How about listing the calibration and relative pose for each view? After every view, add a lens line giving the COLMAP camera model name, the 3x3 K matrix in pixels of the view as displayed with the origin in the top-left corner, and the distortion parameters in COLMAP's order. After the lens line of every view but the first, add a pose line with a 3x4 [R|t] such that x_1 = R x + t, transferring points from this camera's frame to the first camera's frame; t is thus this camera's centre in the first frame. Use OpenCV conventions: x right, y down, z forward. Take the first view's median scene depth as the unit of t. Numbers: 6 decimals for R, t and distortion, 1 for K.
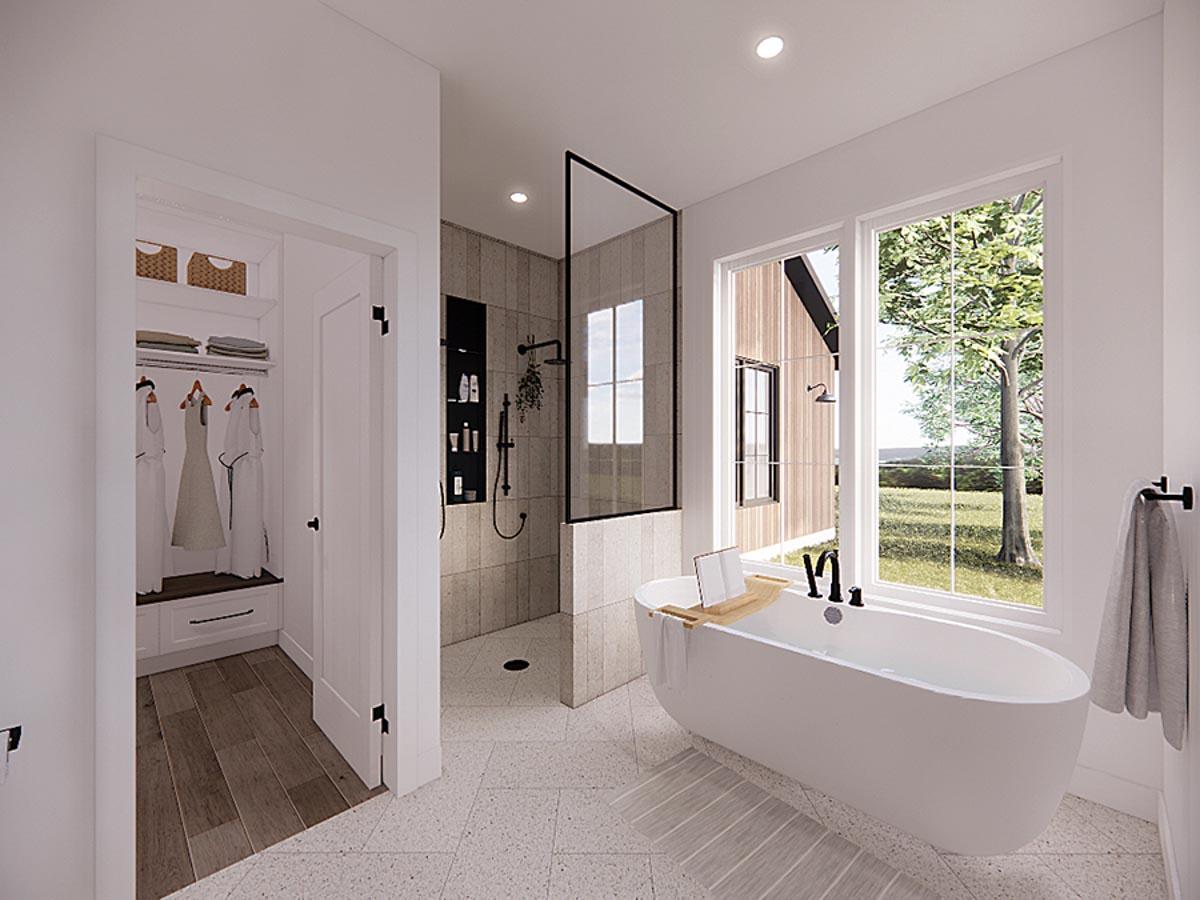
lens RADIAL K [[499.7, 0, 601.7], [0, 499.7, 455.3], [0, 0, 1]] dist [-0.011260, 0.000189]
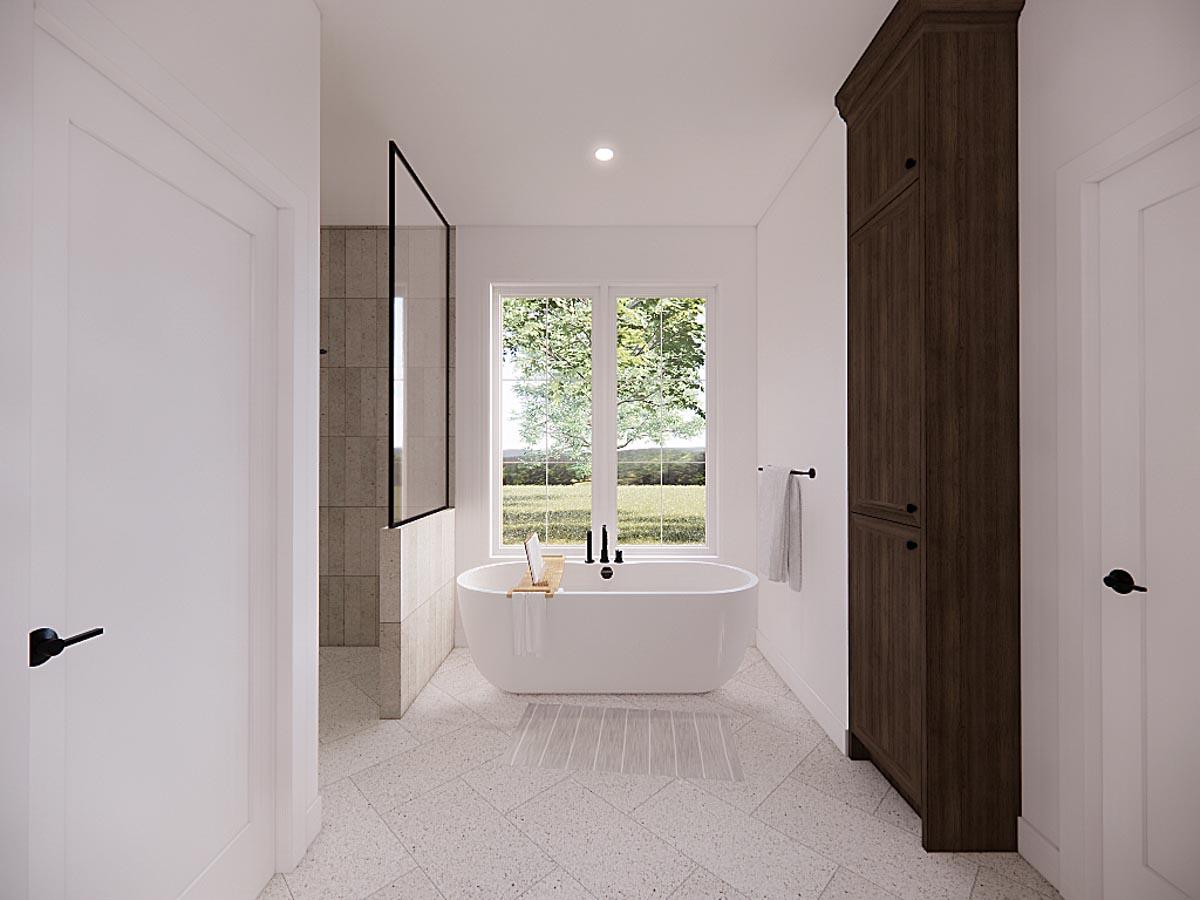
lens RADIAL K [[499.7, 0, 607.0], [0, 499.7, 454.1], [0, 0, 1]] dist [-0.011260, 0.000189]
pose [[0.702914, -0.001827, 0.711273, -0.464767], [0.006651, 0.999970, -0.004004, 0.001715], [-0.711244, 0.007545, 0.702905, 0.032738]]
